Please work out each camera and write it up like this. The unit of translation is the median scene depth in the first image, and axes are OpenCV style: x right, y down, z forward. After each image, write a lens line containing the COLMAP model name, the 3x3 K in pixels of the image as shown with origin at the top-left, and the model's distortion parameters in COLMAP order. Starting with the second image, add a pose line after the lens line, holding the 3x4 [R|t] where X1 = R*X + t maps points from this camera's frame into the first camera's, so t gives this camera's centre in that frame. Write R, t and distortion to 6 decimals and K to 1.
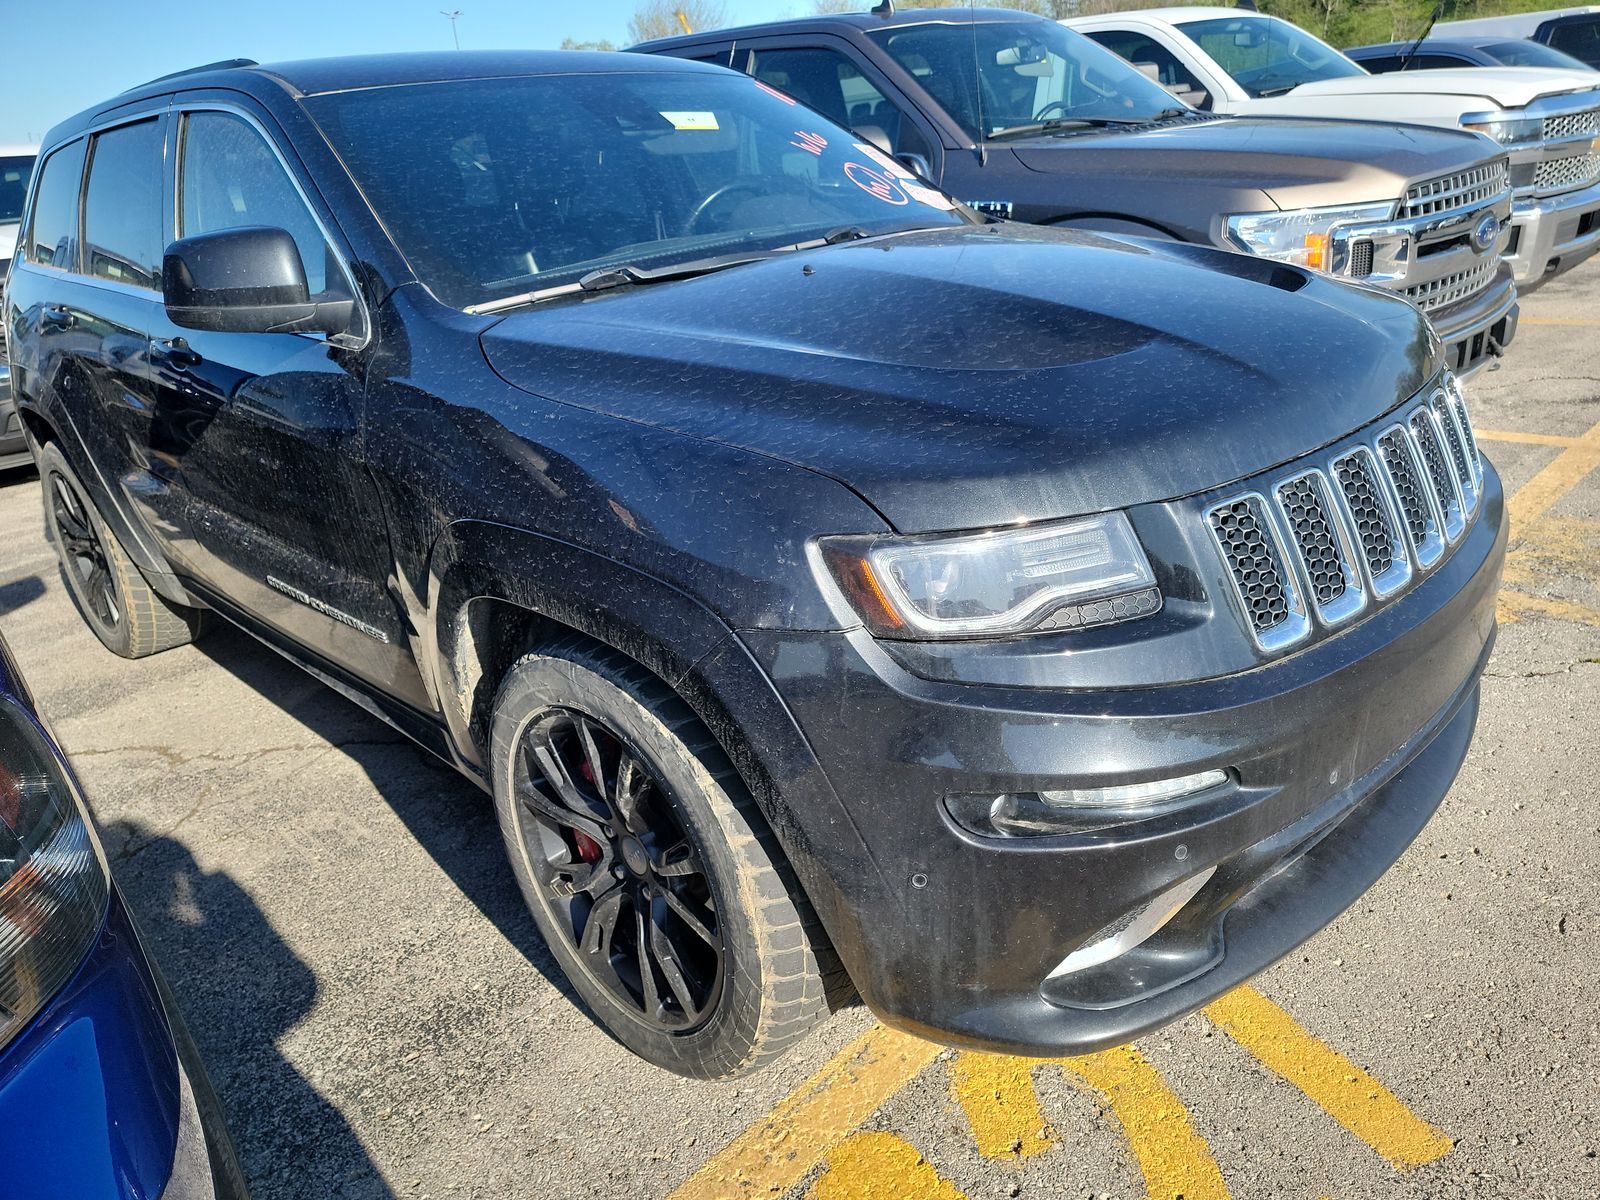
lens RADIAL K [[1130.4, 0, 800.0], [0, 1130.4, 600.0], [0, 0, 1]] dist [0.005637, 0.002282]
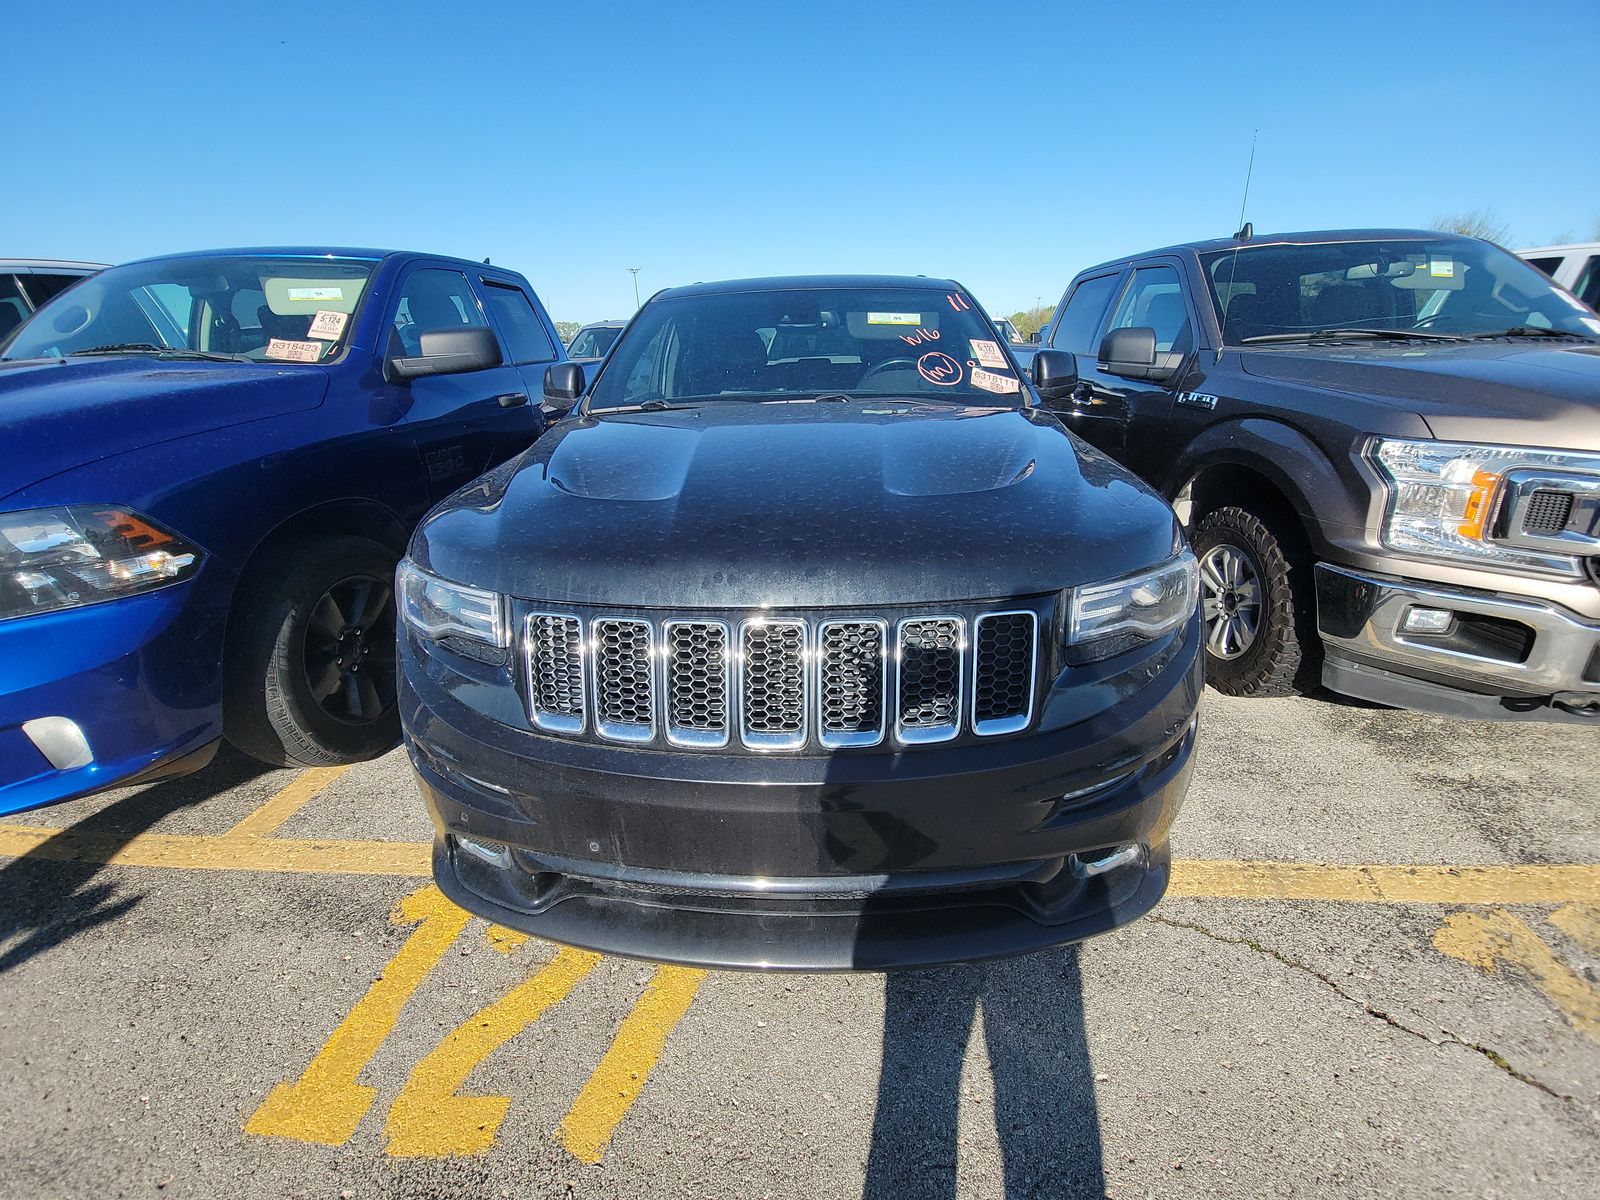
lens RADIAL K [[637.8, 0, 800.0], [0, 637.8, 600.0], [0, 0, 1]] dist [0.000234, -0.000041]
pose [[0.673402, 0.334194, -0.659427, 0.952589], [-0.313009, 0.936981, 0.155214, -0.278940], [0.669742, 0.101885, 0.735571, 0.546647]]
